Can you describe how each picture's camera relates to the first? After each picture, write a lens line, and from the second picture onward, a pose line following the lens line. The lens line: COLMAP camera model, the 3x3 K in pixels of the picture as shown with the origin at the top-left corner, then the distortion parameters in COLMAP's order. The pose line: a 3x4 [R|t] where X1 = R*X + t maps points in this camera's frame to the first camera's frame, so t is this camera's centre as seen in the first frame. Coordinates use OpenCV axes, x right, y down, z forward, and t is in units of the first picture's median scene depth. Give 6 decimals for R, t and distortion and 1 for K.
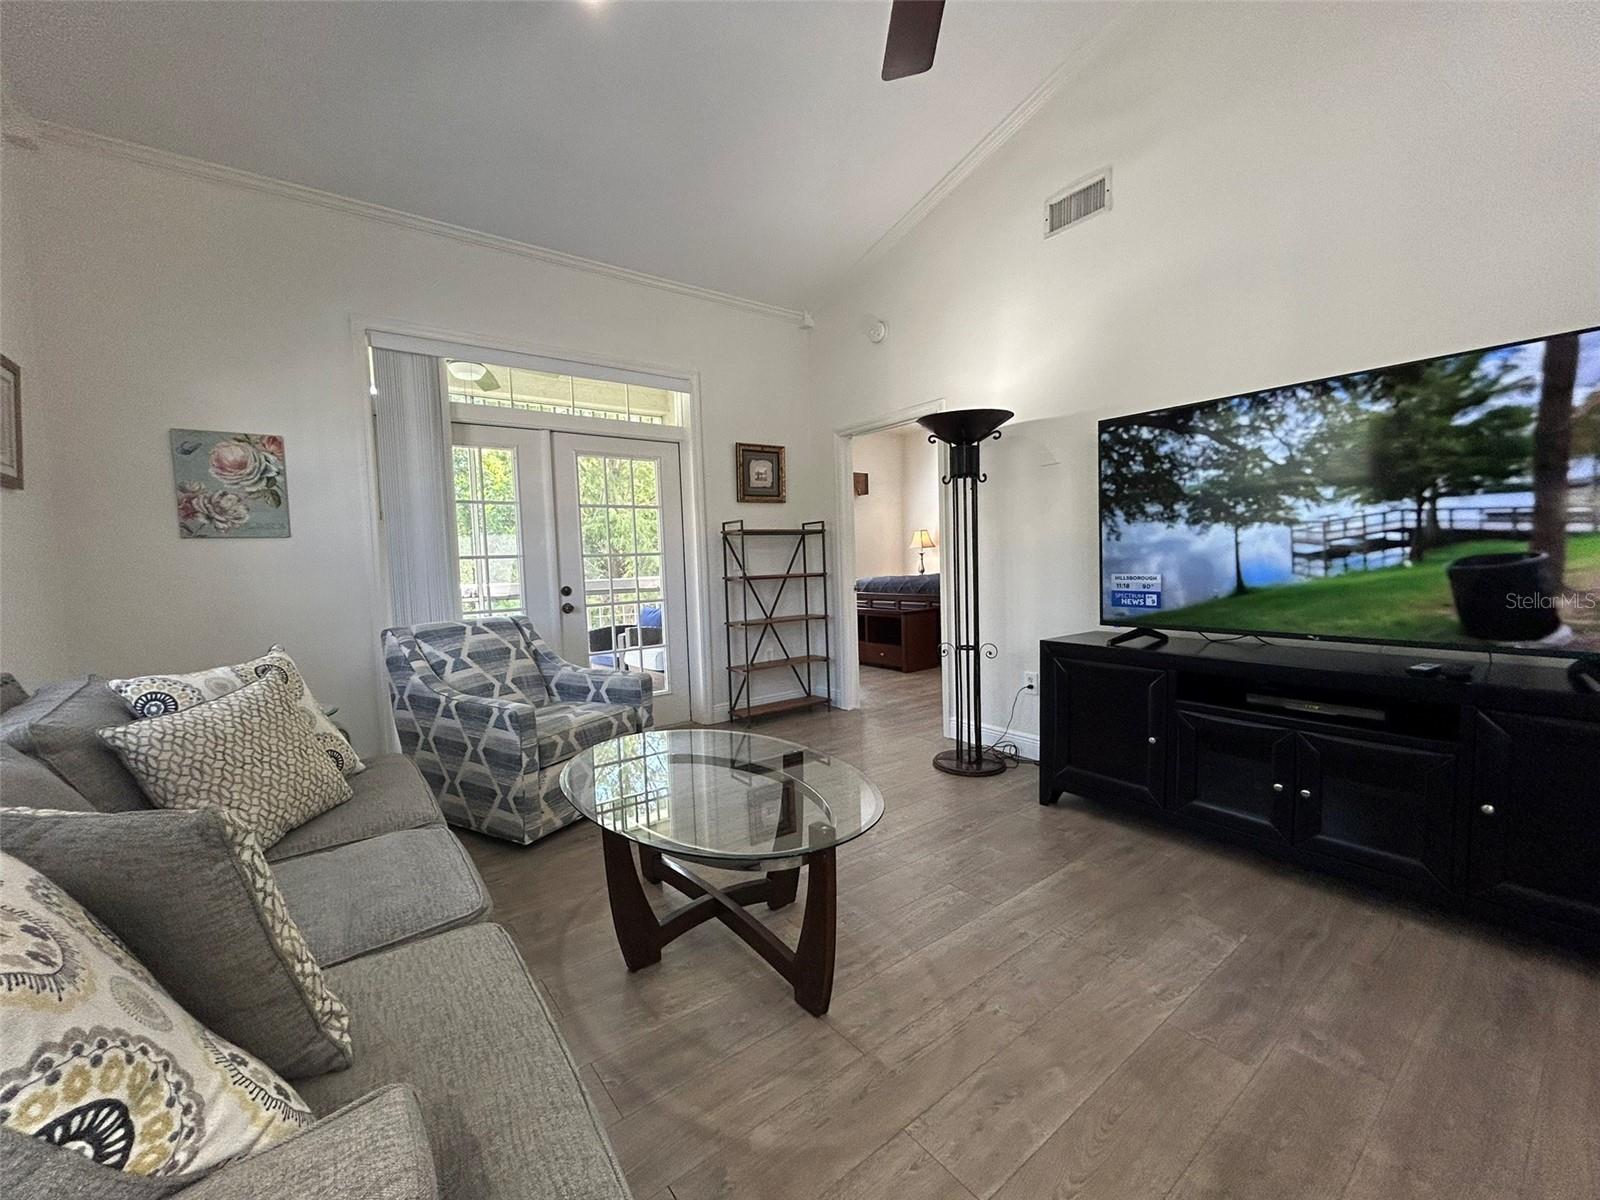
lens RADIAL K [[640.0, 0, 796.1], [0, 640.0, 596.3], [0, 0, 1]] dist [-0.002538, -0.000289]
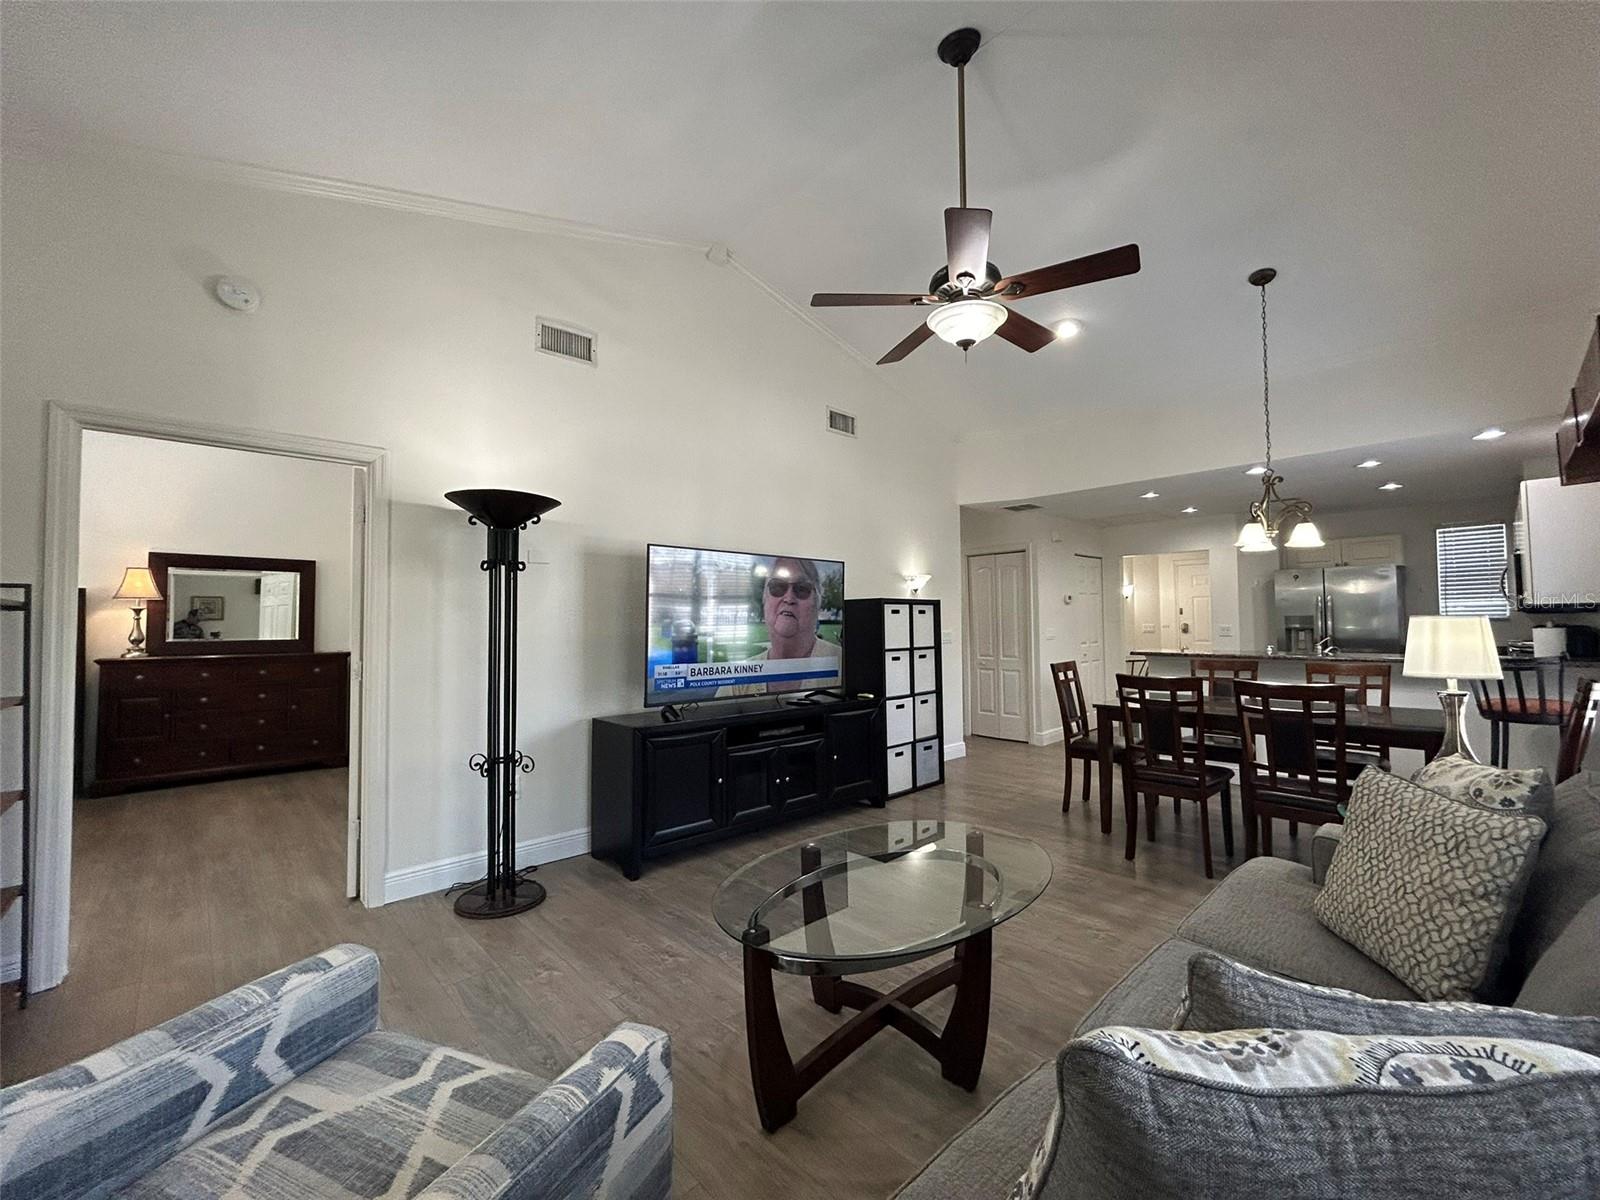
lens RADIAL K [[640.0, 0, 796.1], [0, 640.0, 596.3], [0, 0, 1]] dist [-0.002538, -0.000289]
pose [[-0.093927, 0.078385, 0.992489, -0.646344], [0.074431, 0.994659, -0.071513, -0.047891], [-0.992793, 0.067155, -0.099260, 0.687744]]
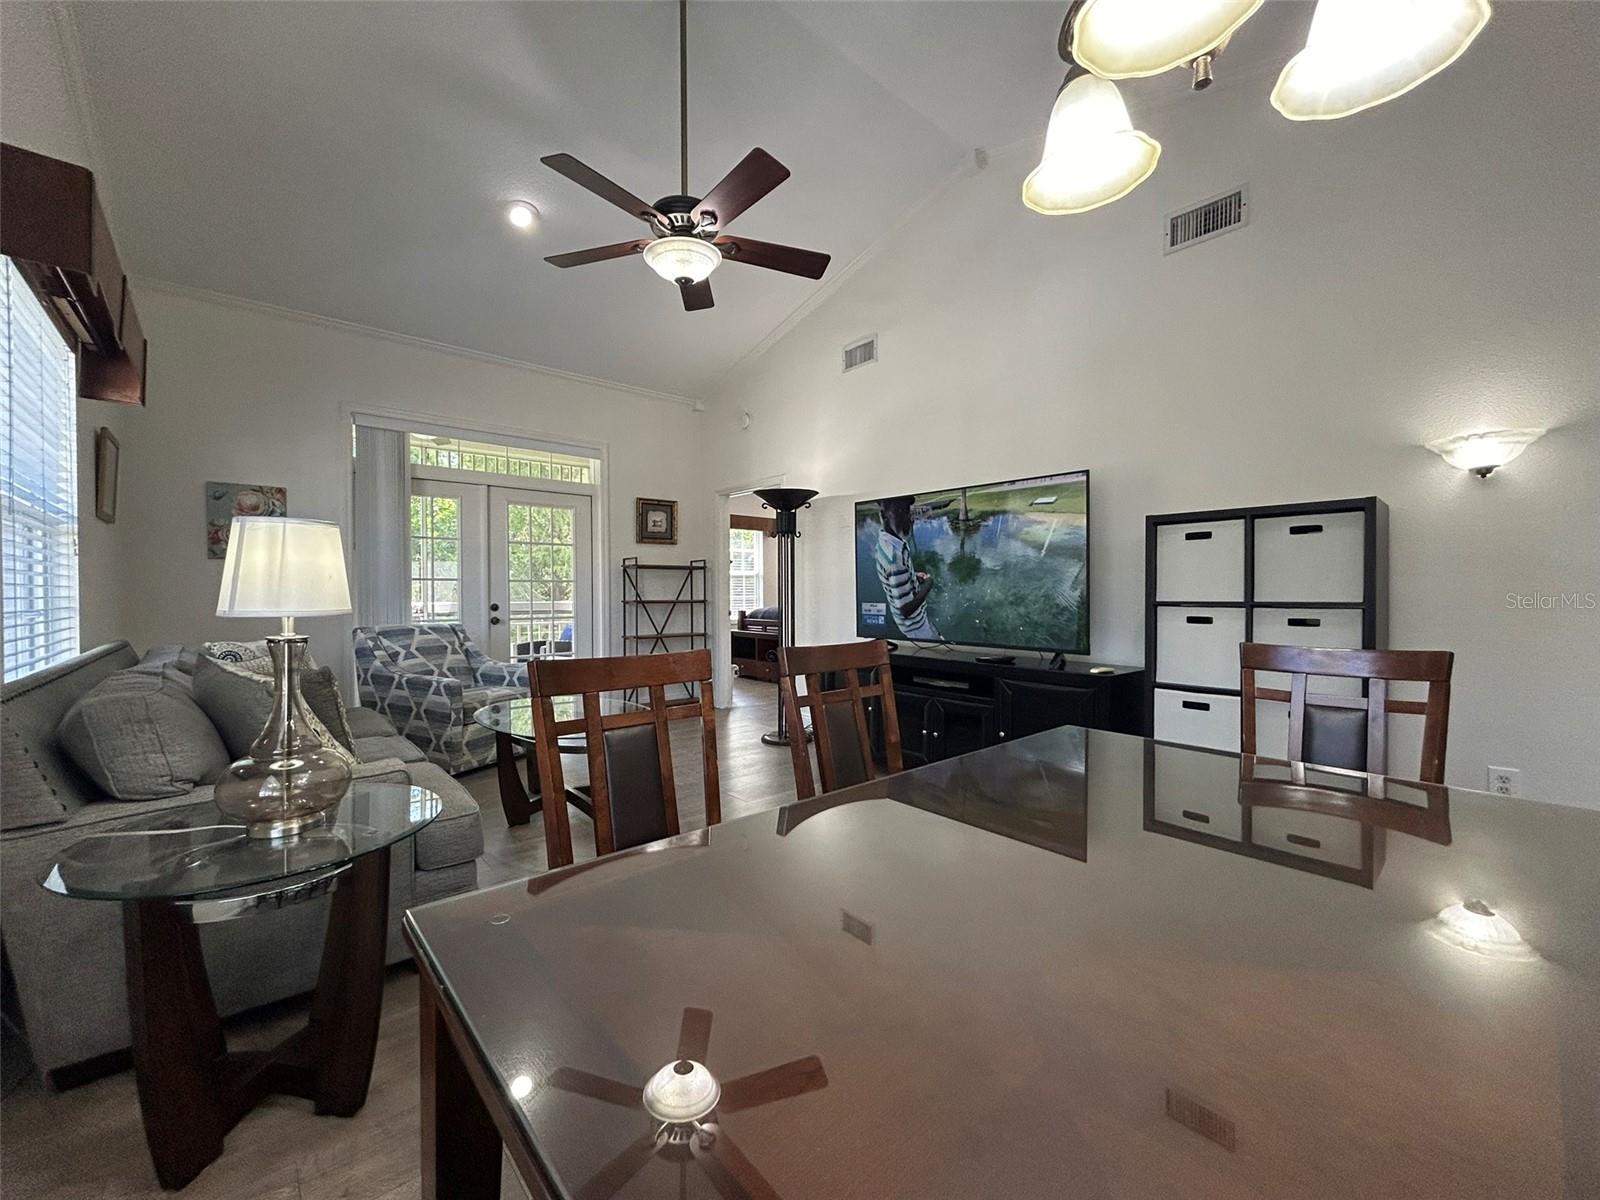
lens RADIAL K [[640.0, 0, 796.1], [0, 640.0, 596.3], [0, 0, 1]] dist [-0.002538, -0.000289]
pose [[0.997053, 0.028651, 0.071160, 0.187684], [-0.024838, 0.998237, -0.053911, 0.028805], [-0.072579, 0.051985, 0.996007, -0.403786]]
